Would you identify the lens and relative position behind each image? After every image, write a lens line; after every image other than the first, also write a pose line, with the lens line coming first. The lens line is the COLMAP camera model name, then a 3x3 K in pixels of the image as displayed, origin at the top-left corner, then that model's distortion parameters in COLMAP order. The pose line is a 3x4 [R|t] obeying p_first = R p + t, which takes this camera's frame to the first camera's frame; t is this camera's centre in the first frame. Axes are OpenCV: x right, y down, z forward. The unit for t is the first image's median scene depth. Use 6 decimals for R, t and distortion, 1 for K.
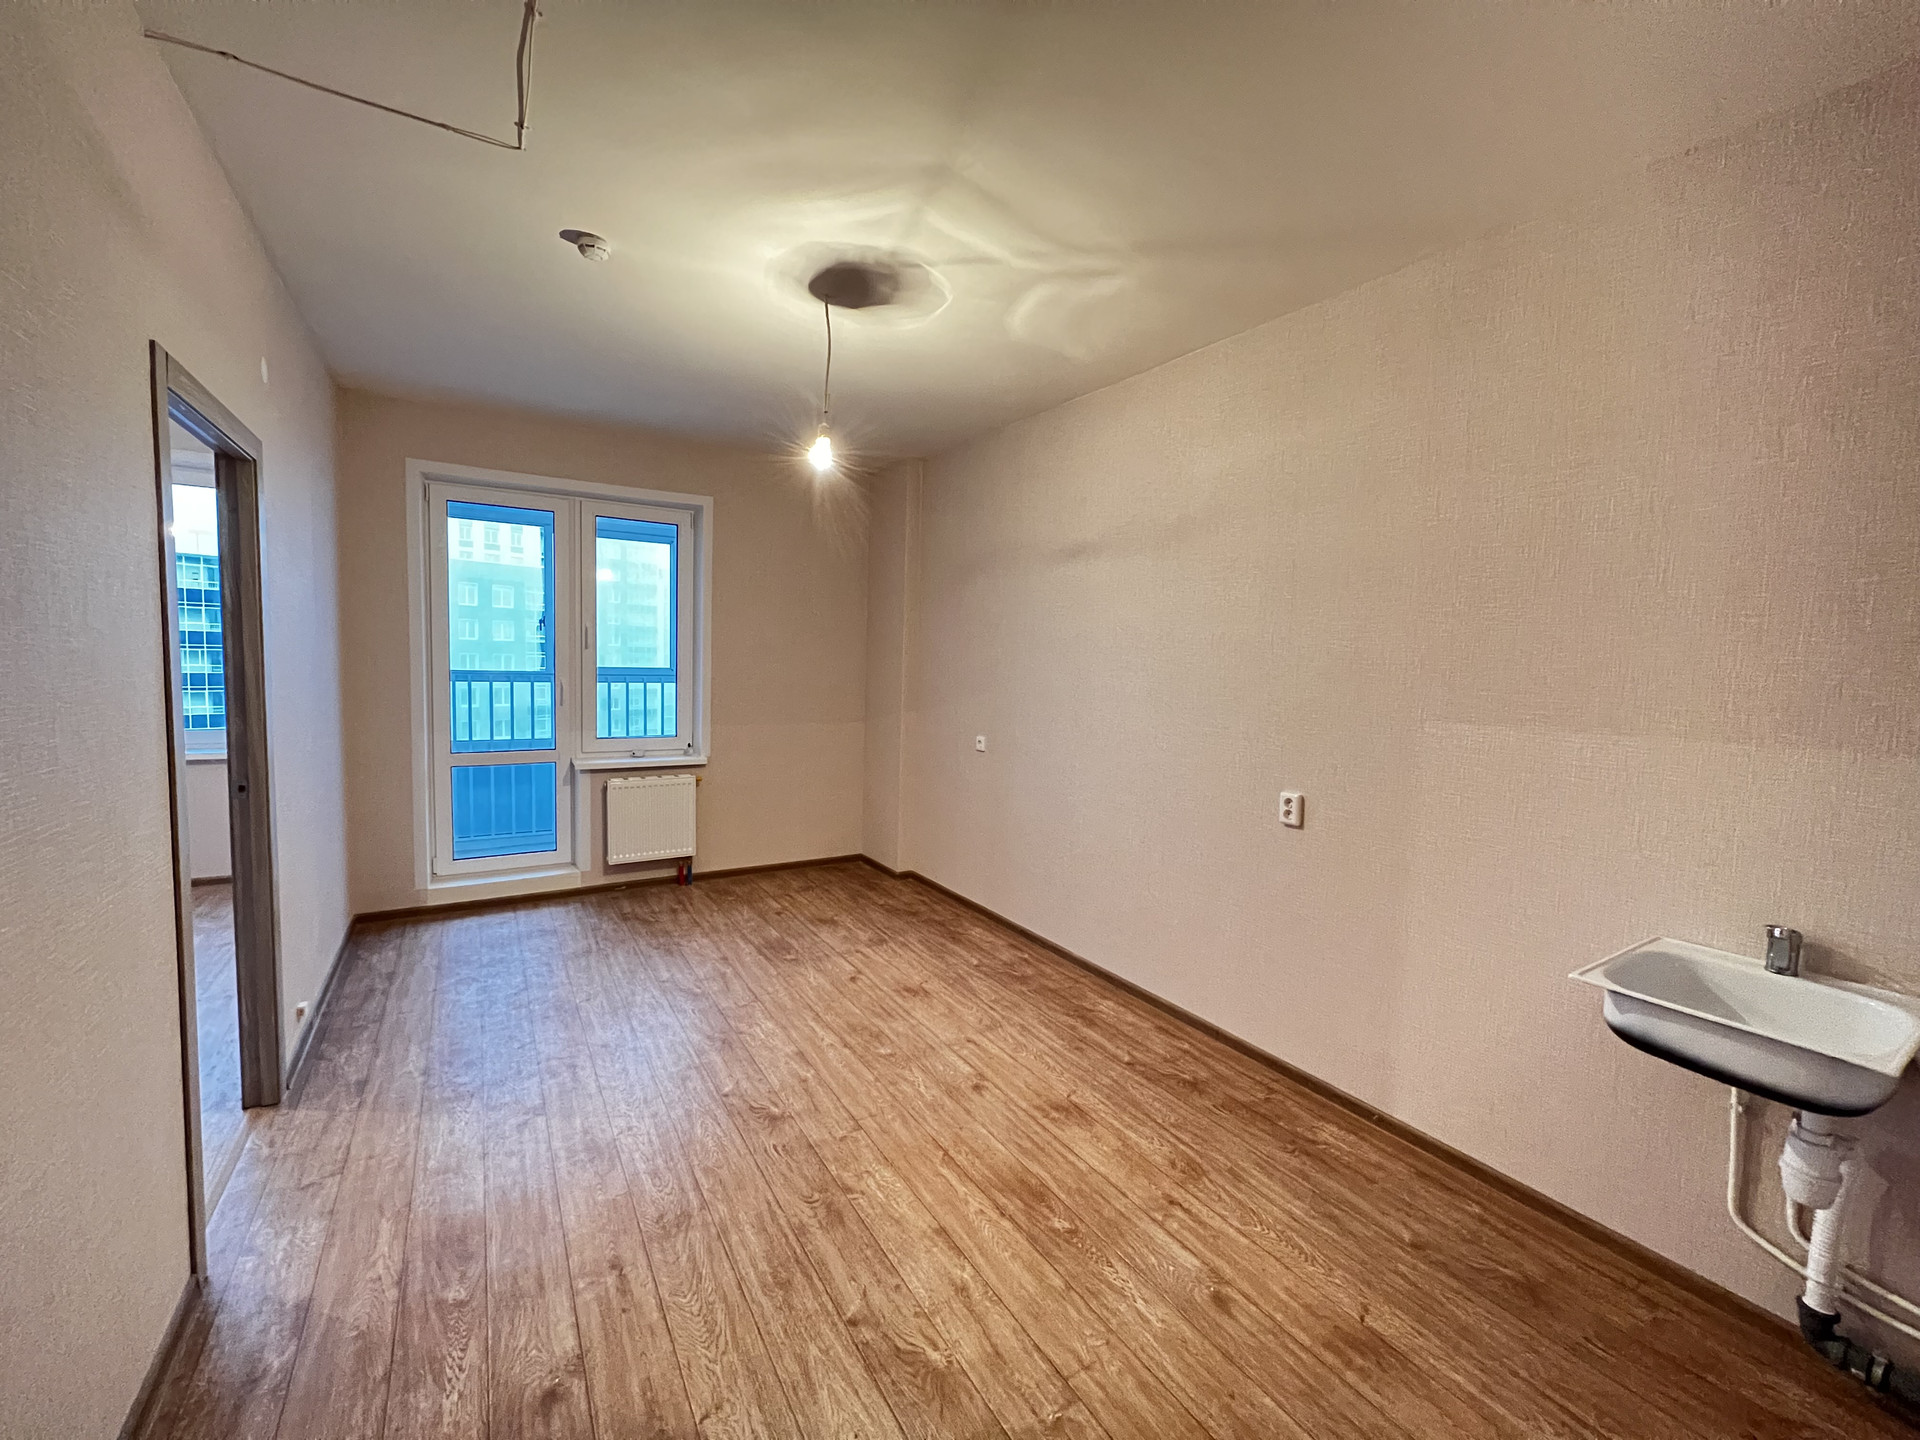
lens RADIAL K [[772.9, 0, 966.9], [0, 772.9, 716.1], [0, 0, 1]] dist [0.004118, 0.000097]
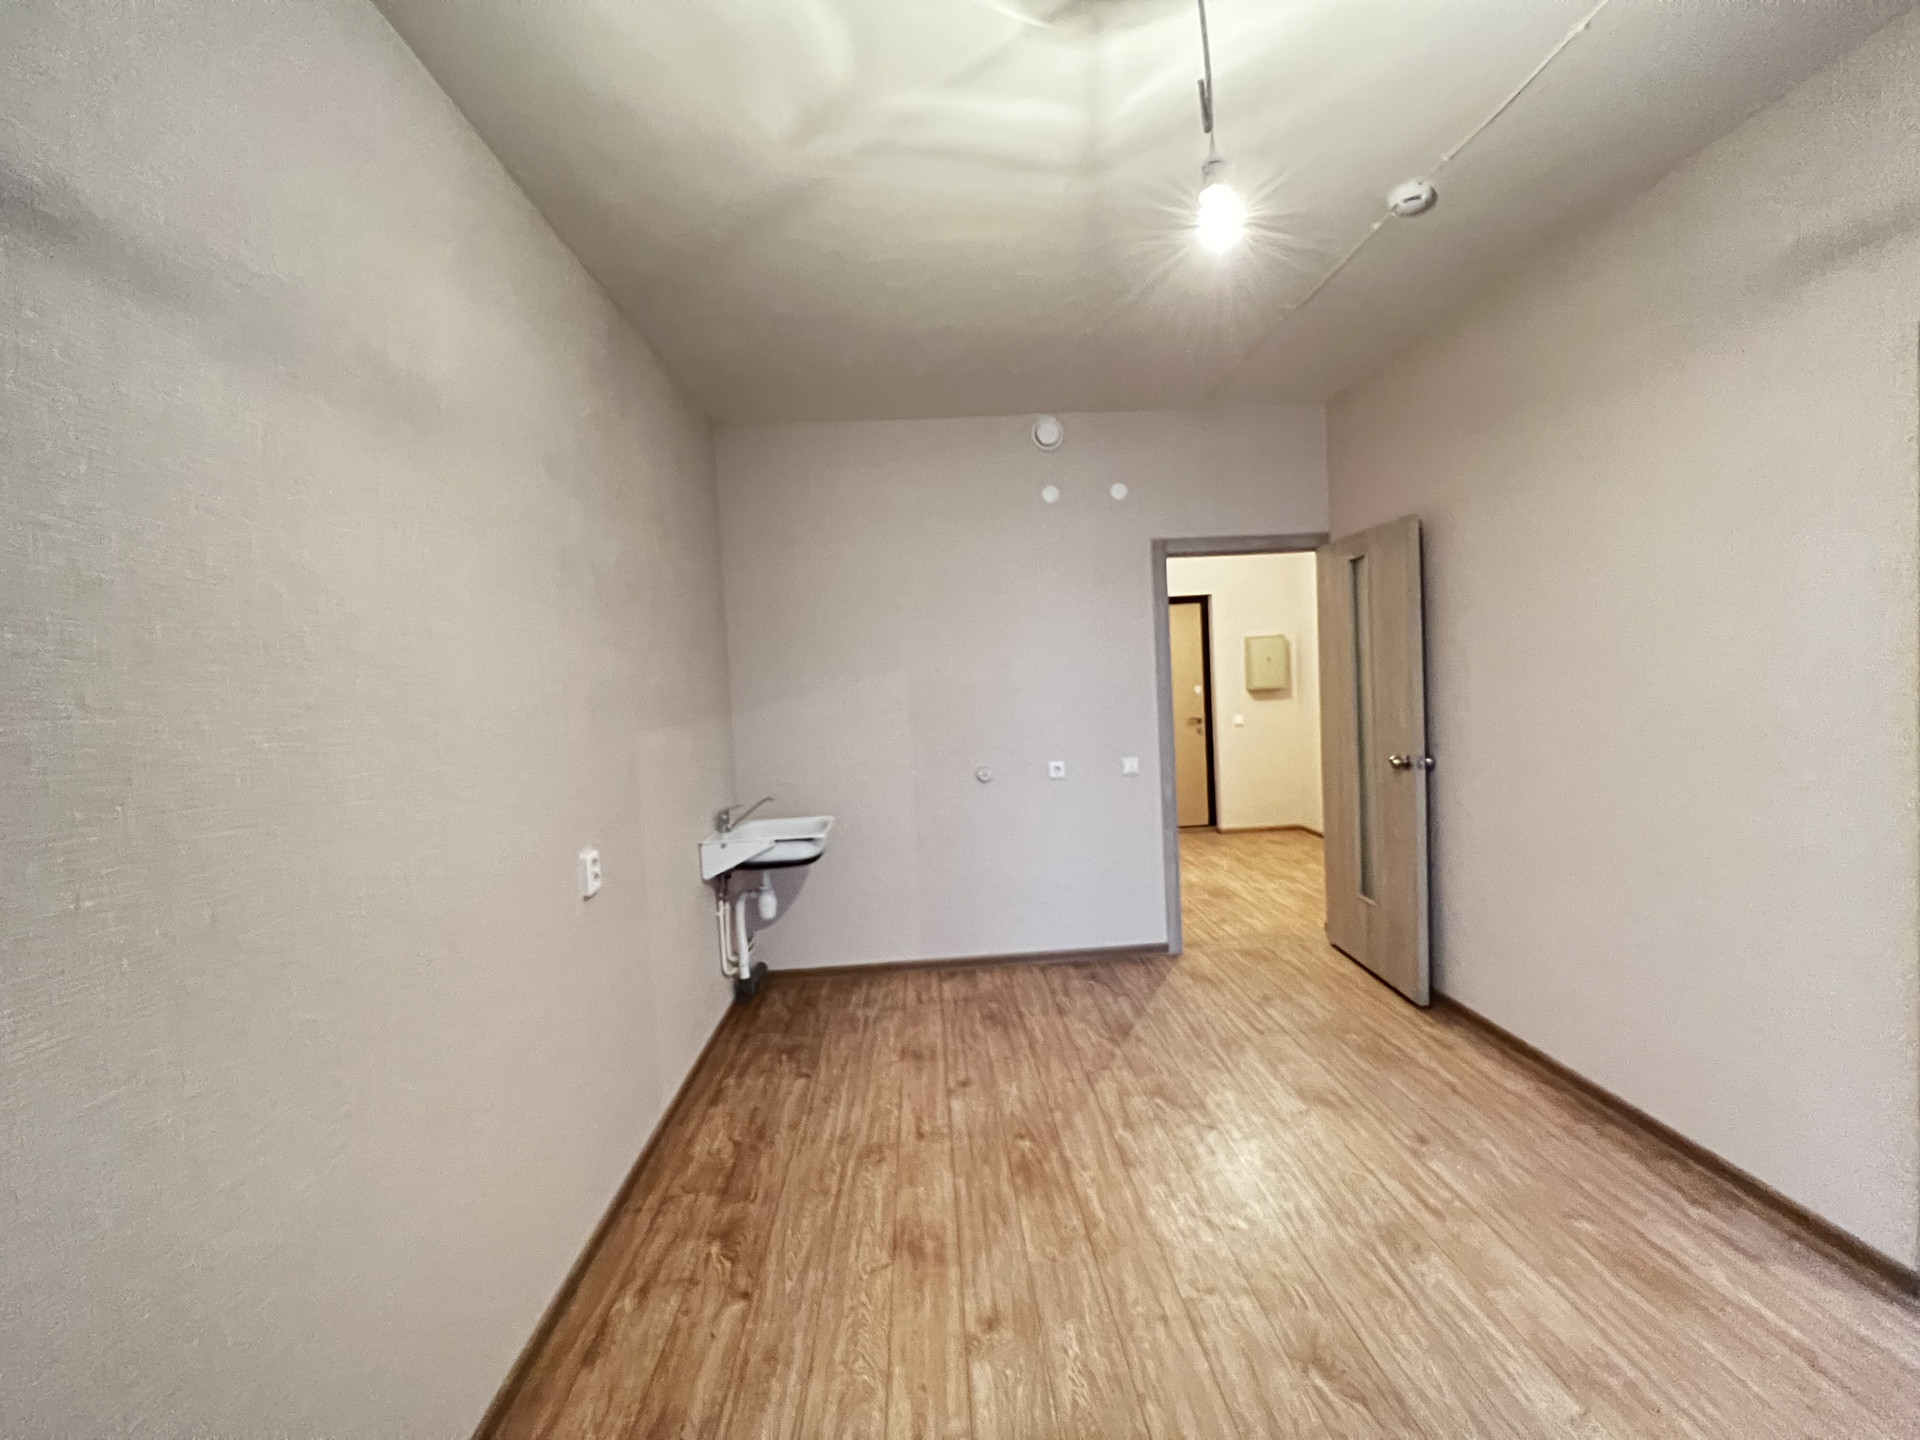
lens RADIAL K [[772.9, 0, 952.3], [0, 772.9, 718.1], [0, 0, 1]] dist [0.004118, 0.000097]
pose [[-0.865876, -0.007050, 0.500209, -0.347828], [0.065593, 0.989668, 0.127492, -0.134939], [-0.495940, 0.143202, -0.856468, 1.860805]]
